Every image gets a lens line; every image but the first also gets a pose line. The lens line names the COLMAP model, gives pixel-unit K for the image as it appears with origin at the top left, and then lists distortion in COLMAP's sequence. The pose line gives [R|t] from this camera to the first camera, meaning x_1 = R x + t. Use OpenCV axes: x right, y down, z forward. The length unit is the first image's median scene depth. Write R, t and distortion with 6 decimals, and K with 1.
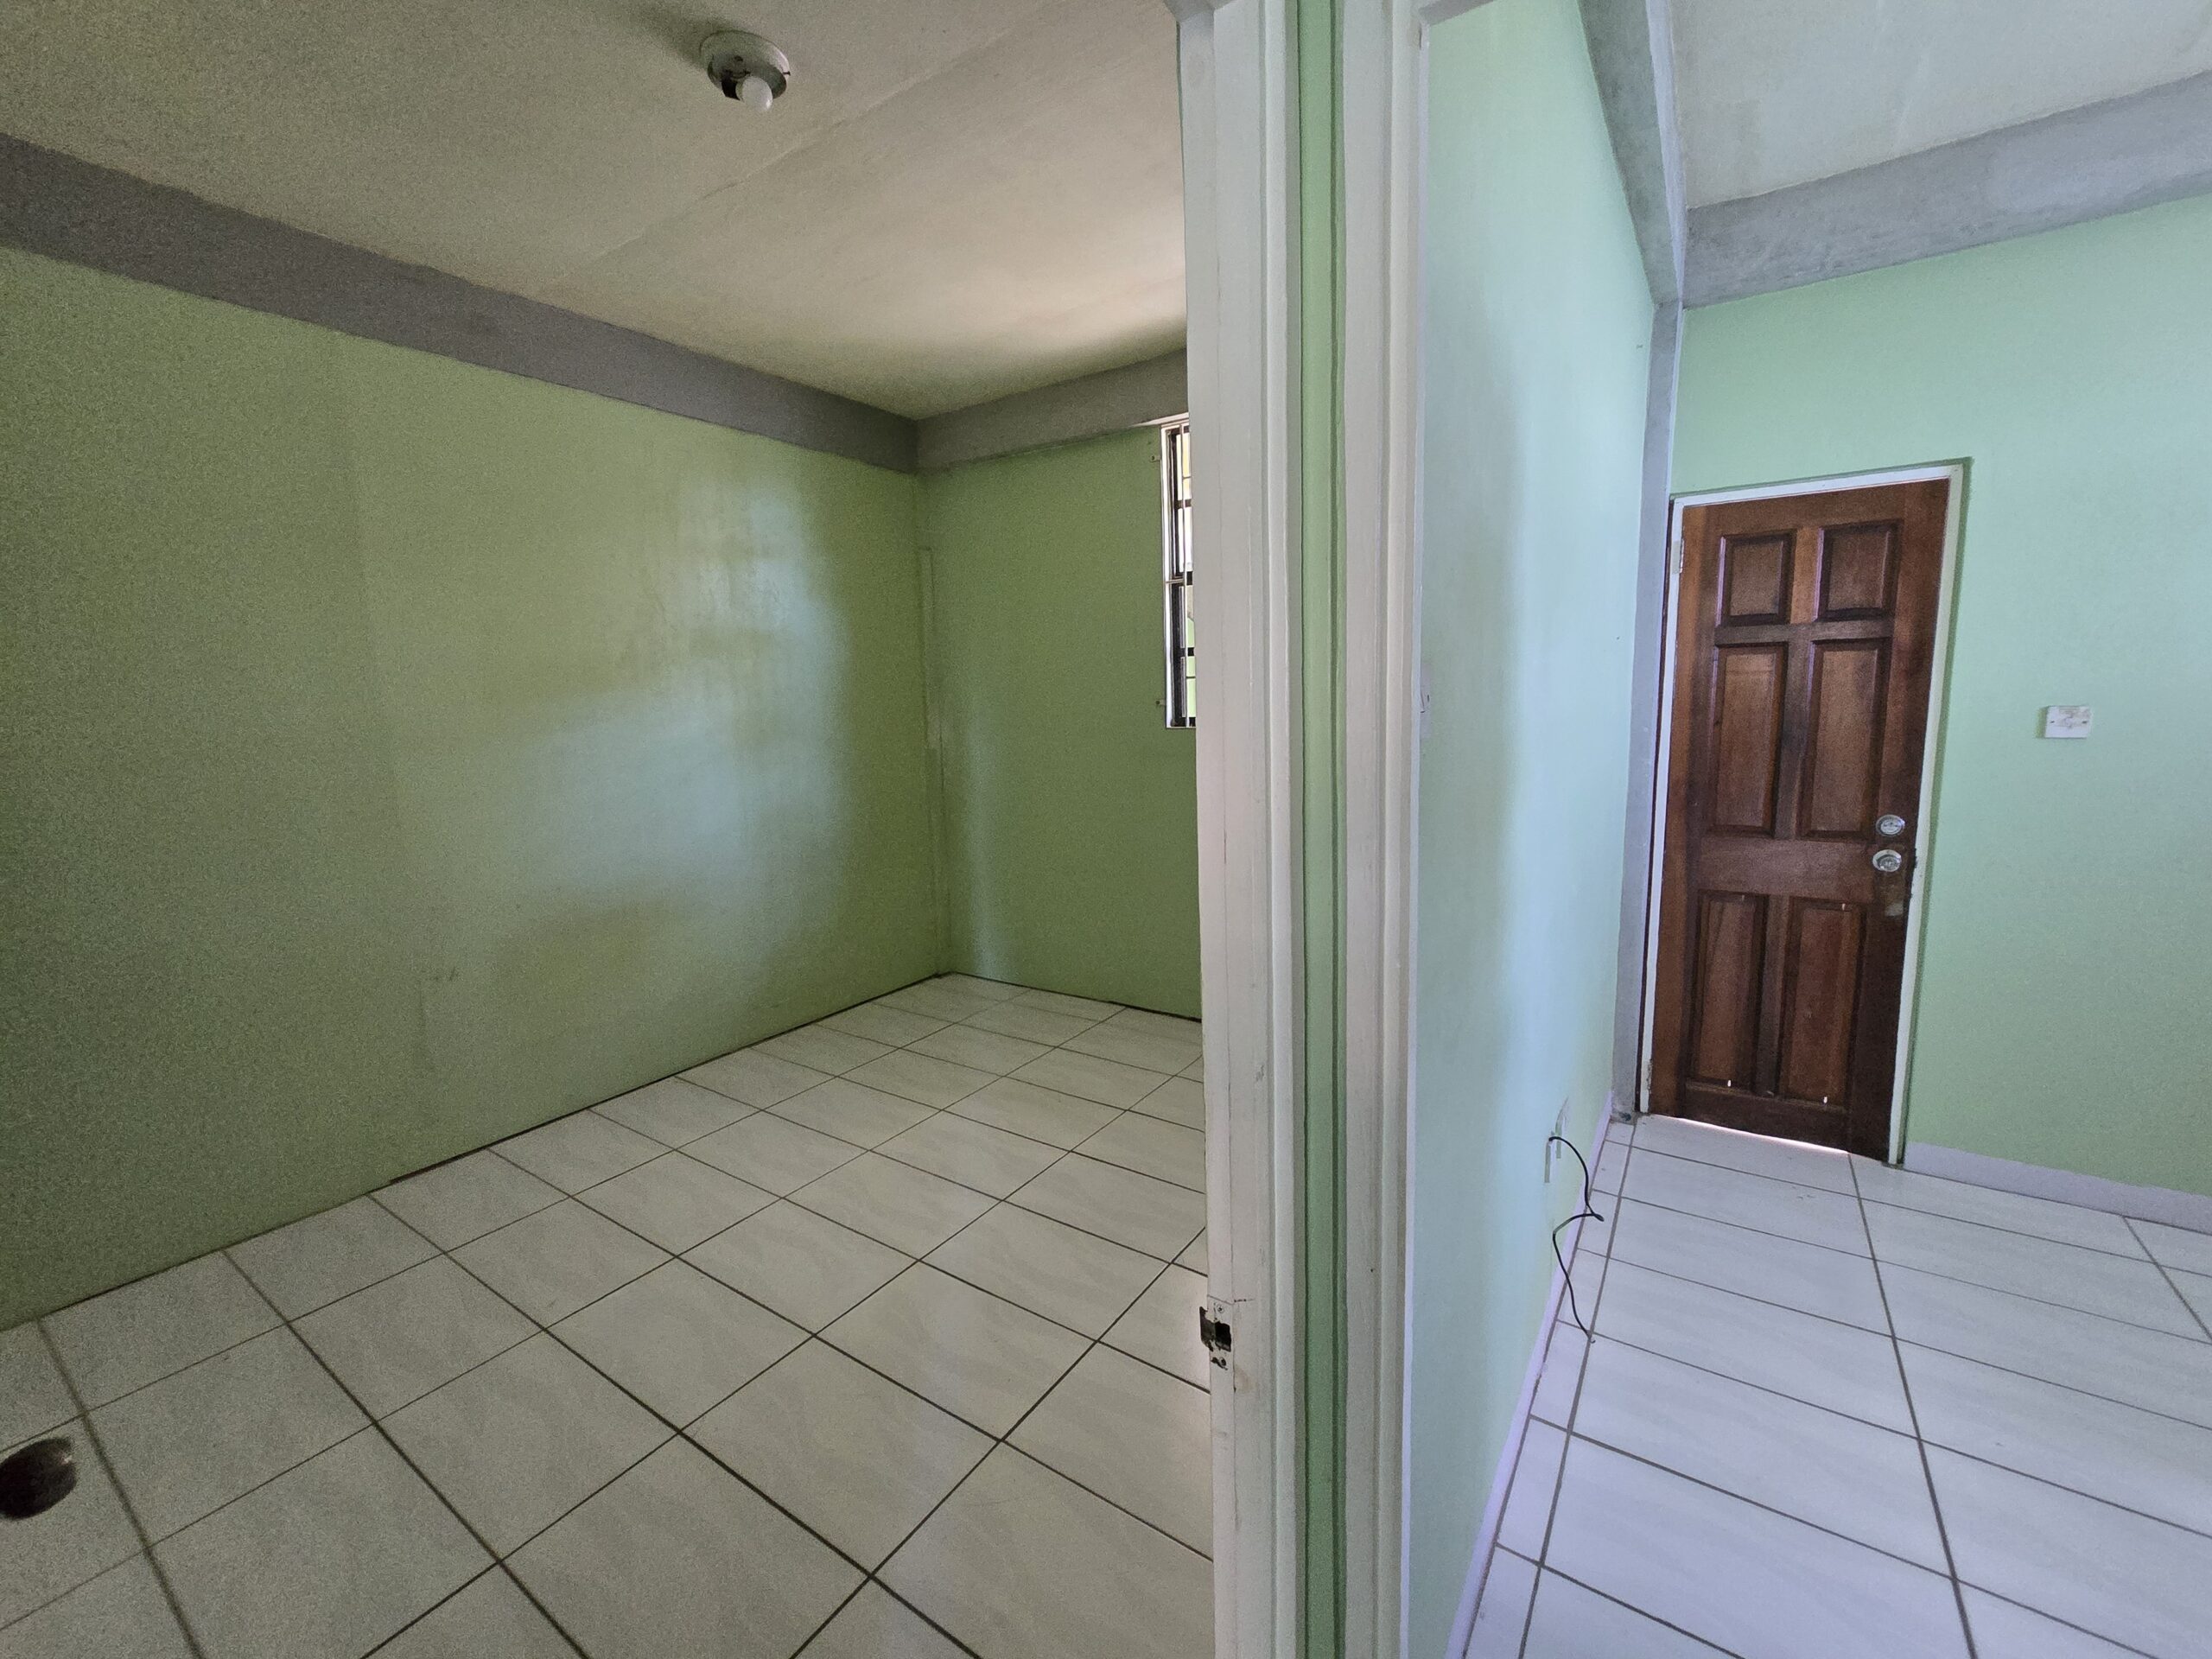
lens RADIAL K [[904.4, 0, 1117.8], [0, 904.4, 825.3], [0, 0, 1]] dist [-0.000915, 0.000110]
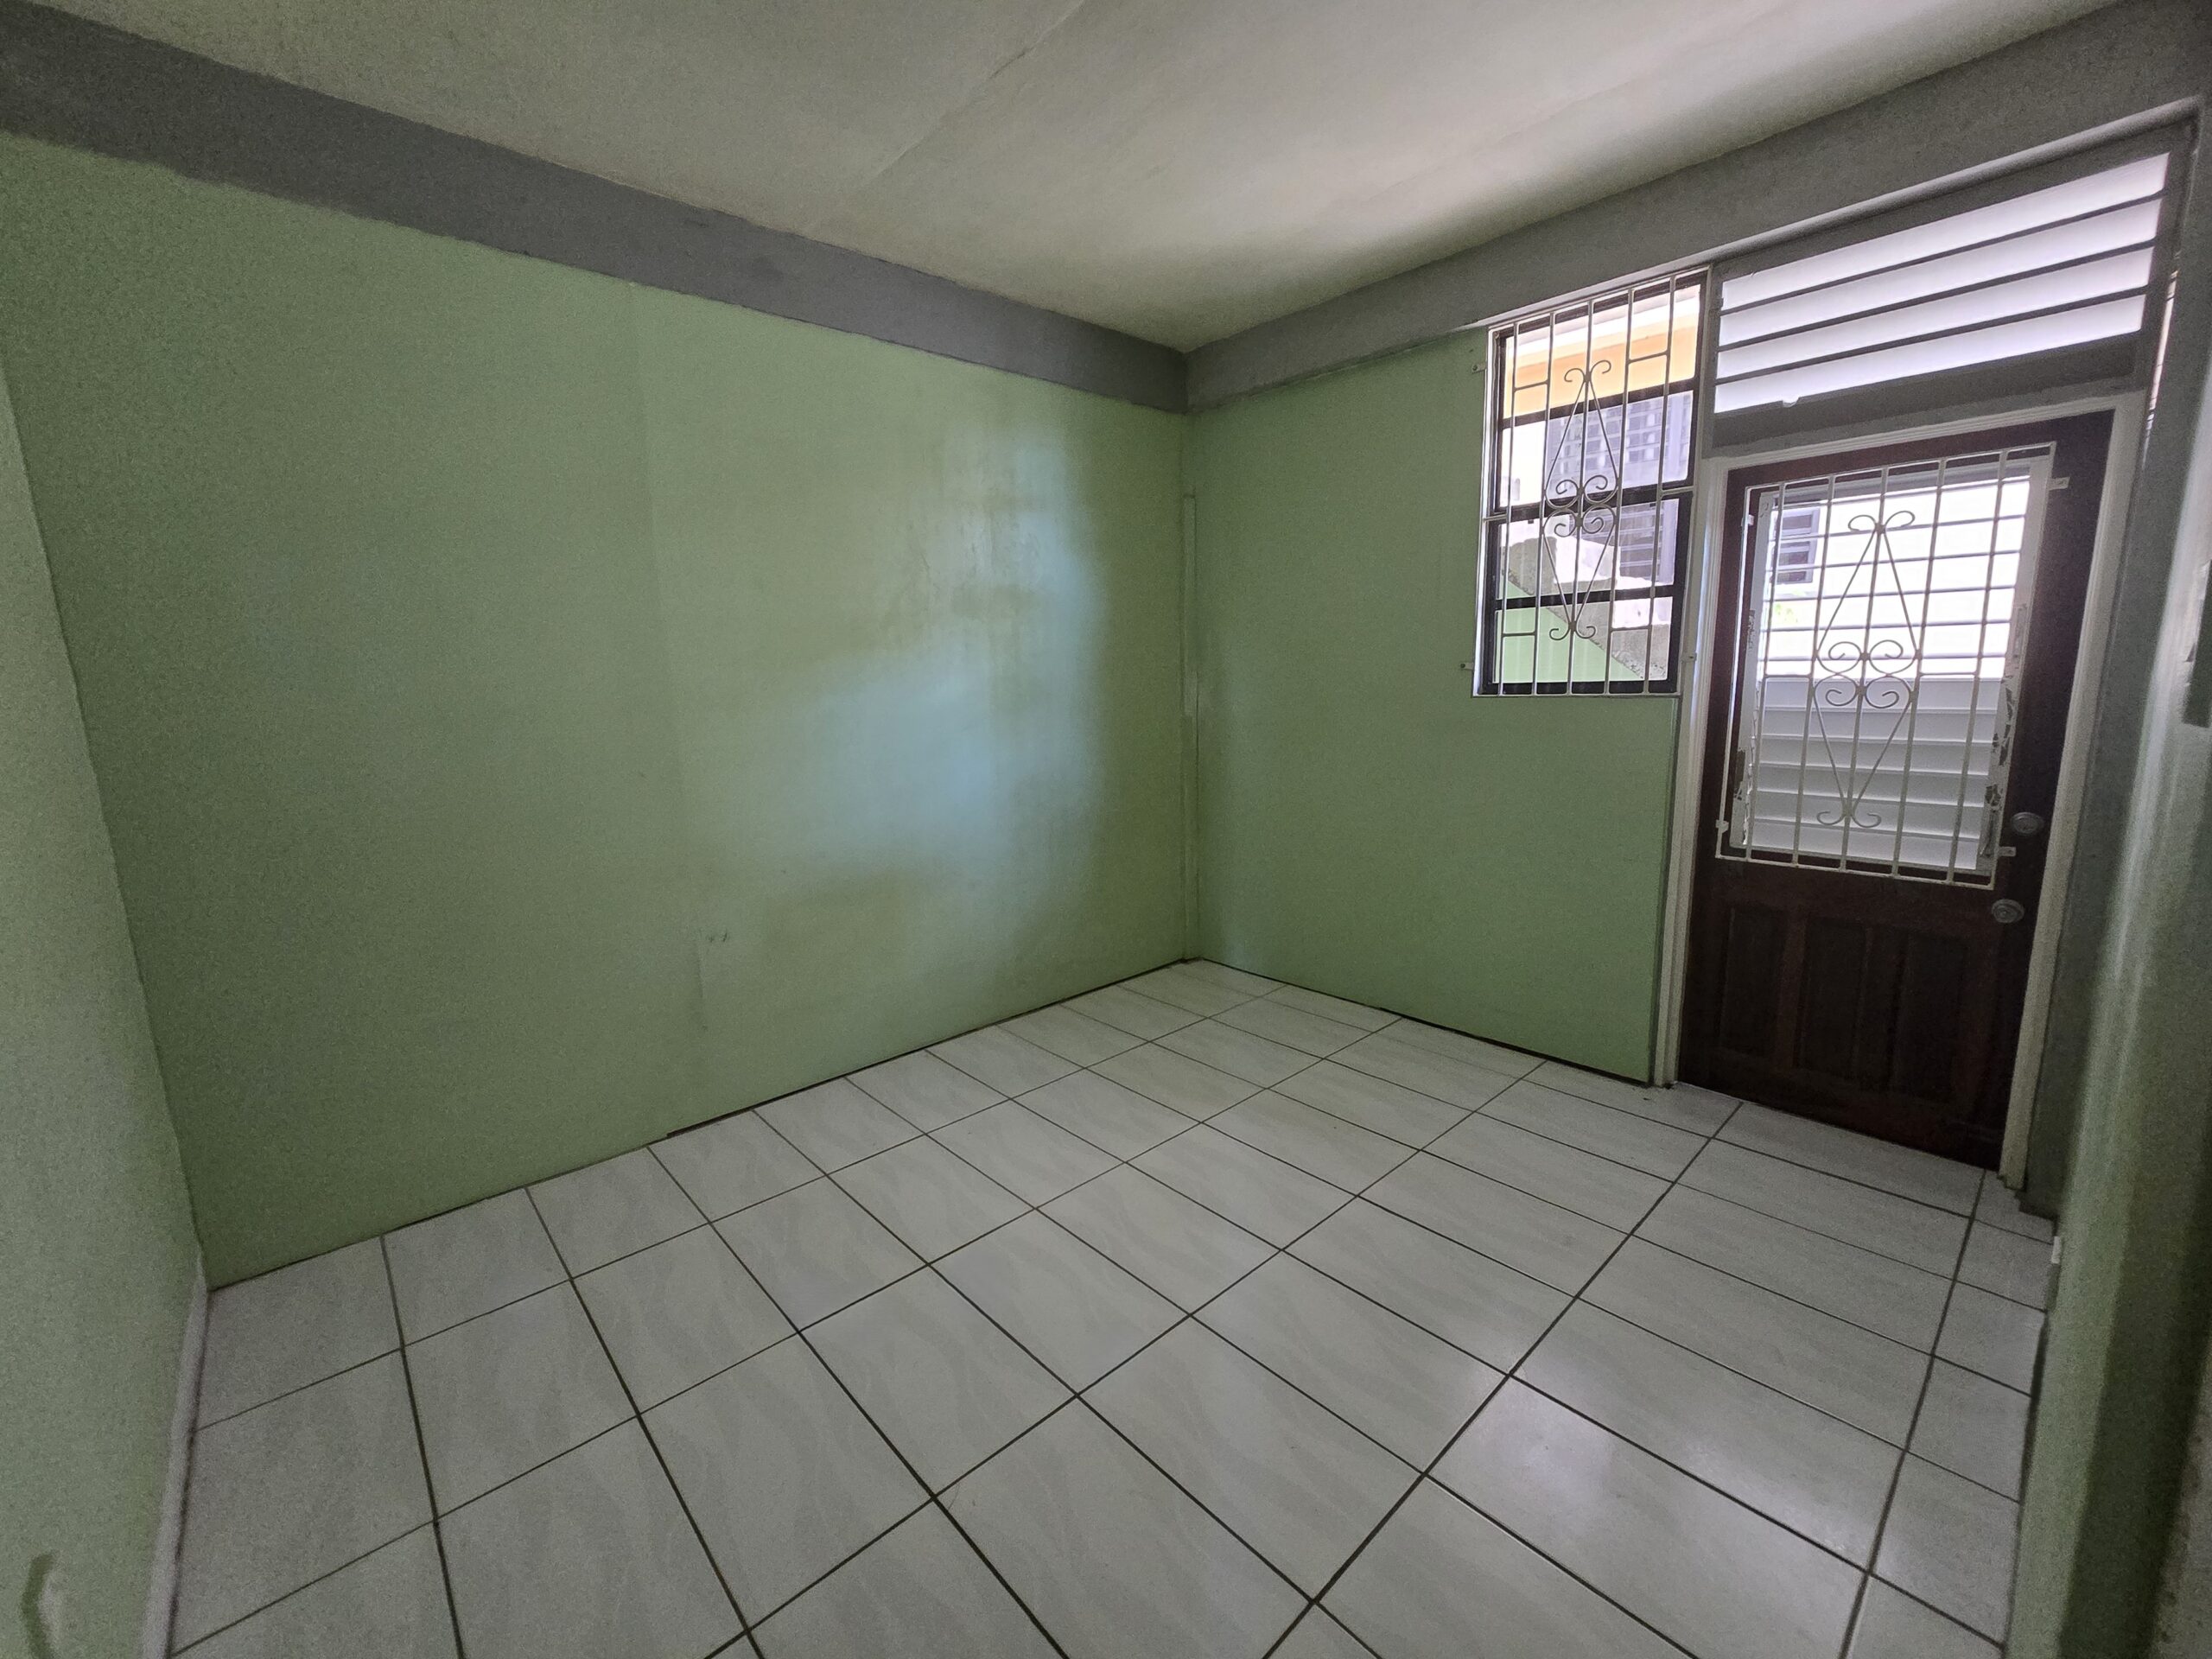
lens RADIAL K [[904.4, 0, 1121.7], [0, 904.4, 823.9], [0, 0, 1]] dist [-0.000915, 0.000110]
pose [[0.971828, 0.040237, -0.232231, -0.080369], [-0.033416, 0.998889, 0.033231, -0.006898], [0.233310, -0.024535, 0.972093, 0.130041]]
